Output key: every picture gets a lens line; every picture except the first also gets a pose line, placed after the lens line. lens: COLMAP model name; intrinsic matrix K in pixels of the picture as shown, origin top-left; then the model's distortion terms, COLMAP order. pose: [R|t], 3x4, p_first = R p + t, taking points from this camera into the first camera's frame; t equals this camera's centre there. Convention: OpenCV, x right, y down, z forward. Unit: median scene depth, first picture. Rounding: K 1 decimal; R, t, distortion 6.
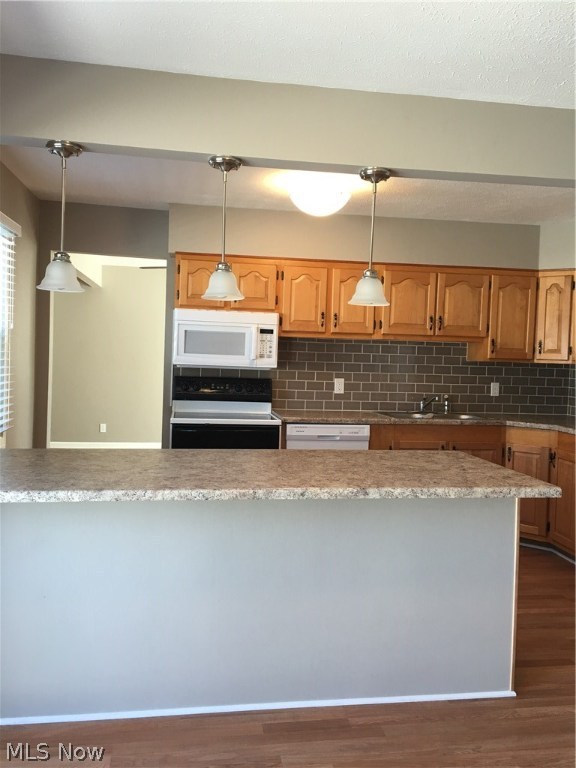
lens RADIAL K [[648.9, 0, 289.7], [0, 648.9, 369.7], [0, 0, 1]] dist [0.074672, -0.090264]
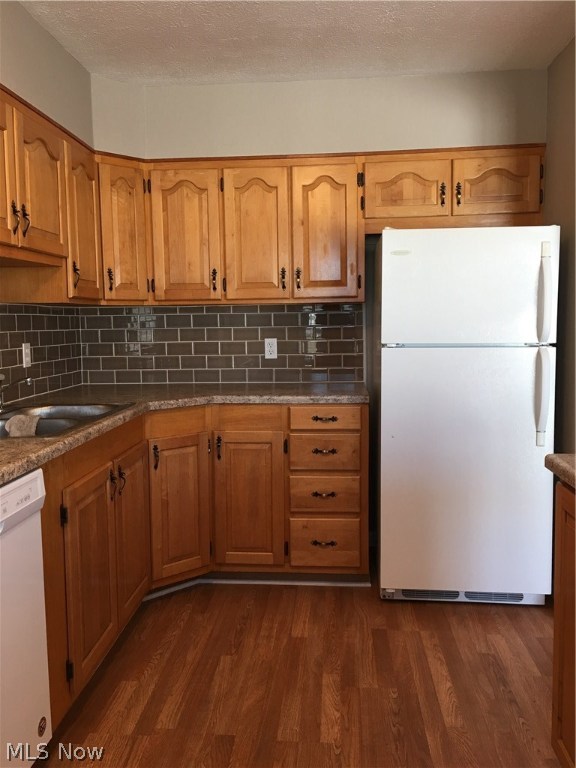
lens RADIAL K [[650.2, 0, 290.8], [0, 650.2, 379.3], [0, 0, 1]] dist [0.049370, -0.006253]
pose [[0.233010, -0.121504, 0.964854, -0.197415], [0.045069, 0.992447, 0.114095, -0.003786], [-0.971429, 0.016899, 0.236726, 0.723213]]
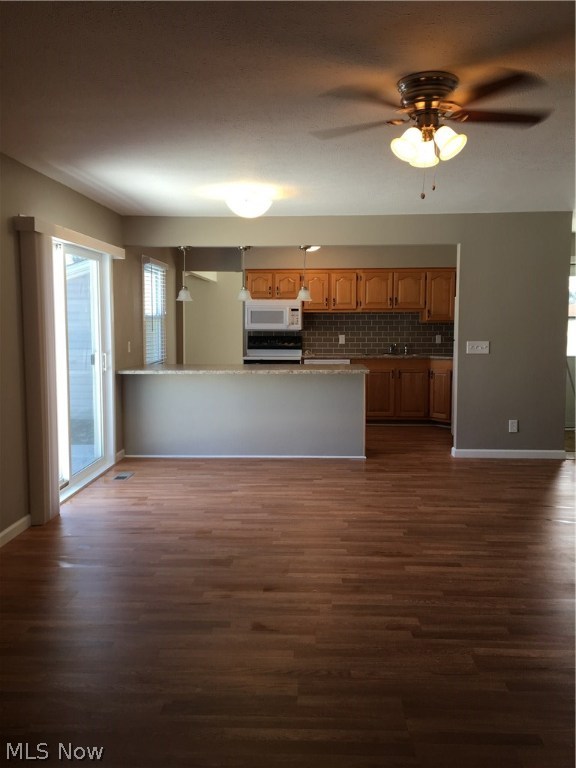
lens RADIAL K [[650.2, 0, 290.8], [0, 650.2, 379.3], [0, 0, 1]] dist [0.049370, -0.006253]
pose [[0.979099, -0.013398, -0.202941, 0.314154], [0.025504, 0.998039, 0.057158, 0.030264], [0.201777, -0.061140, 0.977521, -0.786402]]
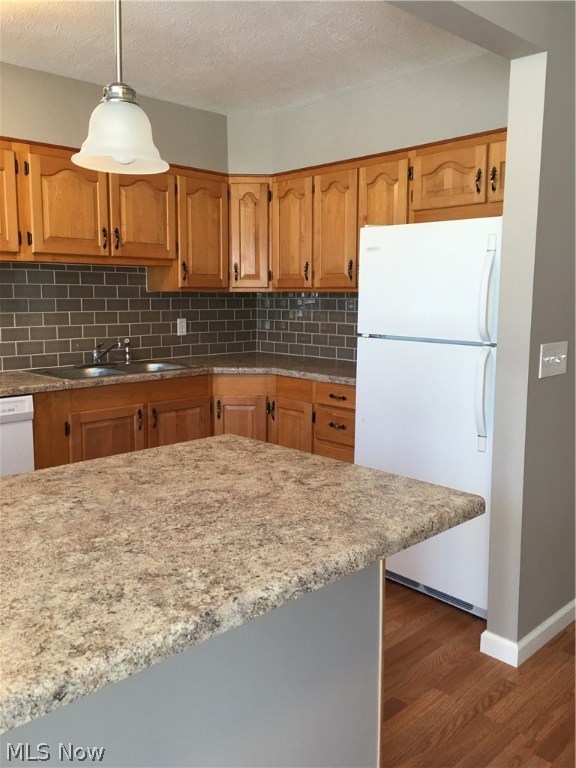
lens RADIAL K [[648.9, 0, 289.7], [0, 648.9, 369.7], [0, 0, 1]] dist [0.074672, -0.090264]
pose [[0.823088, -0.094571, 0.559984, -0.026576], [0.035789, 0.992715, 0.115047, -0.005101], [-0.566785, -0.074652, 0.820476, 0.307586]]
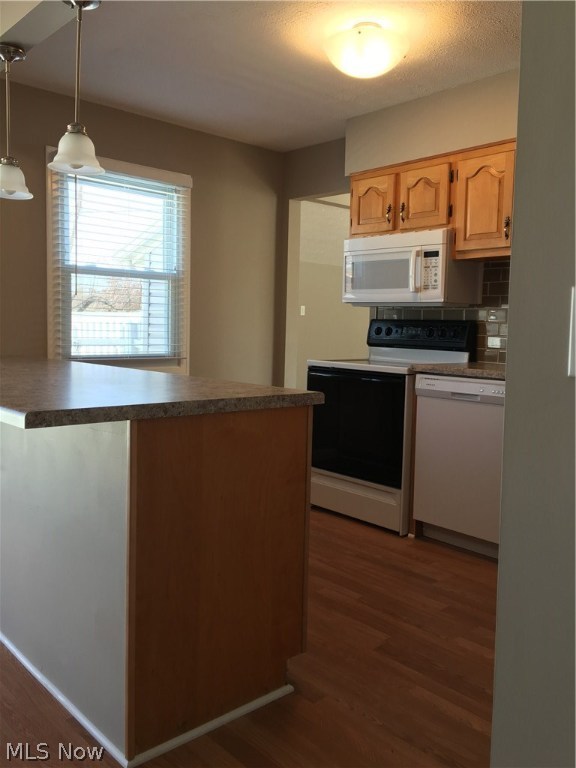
lens RADIAL K [[648.9, 0, 289.7], [0, 648.9, 369.7], [0, 0, 1]] dist [0.074672, -0.090264]
pose [[0.551768, 0.039990, -0.833038, 0.501137], [-0.026041, 0.999189, 0.030717, 0.055446], [0.833591, 0.004744, 0.552362, 0.429381]]
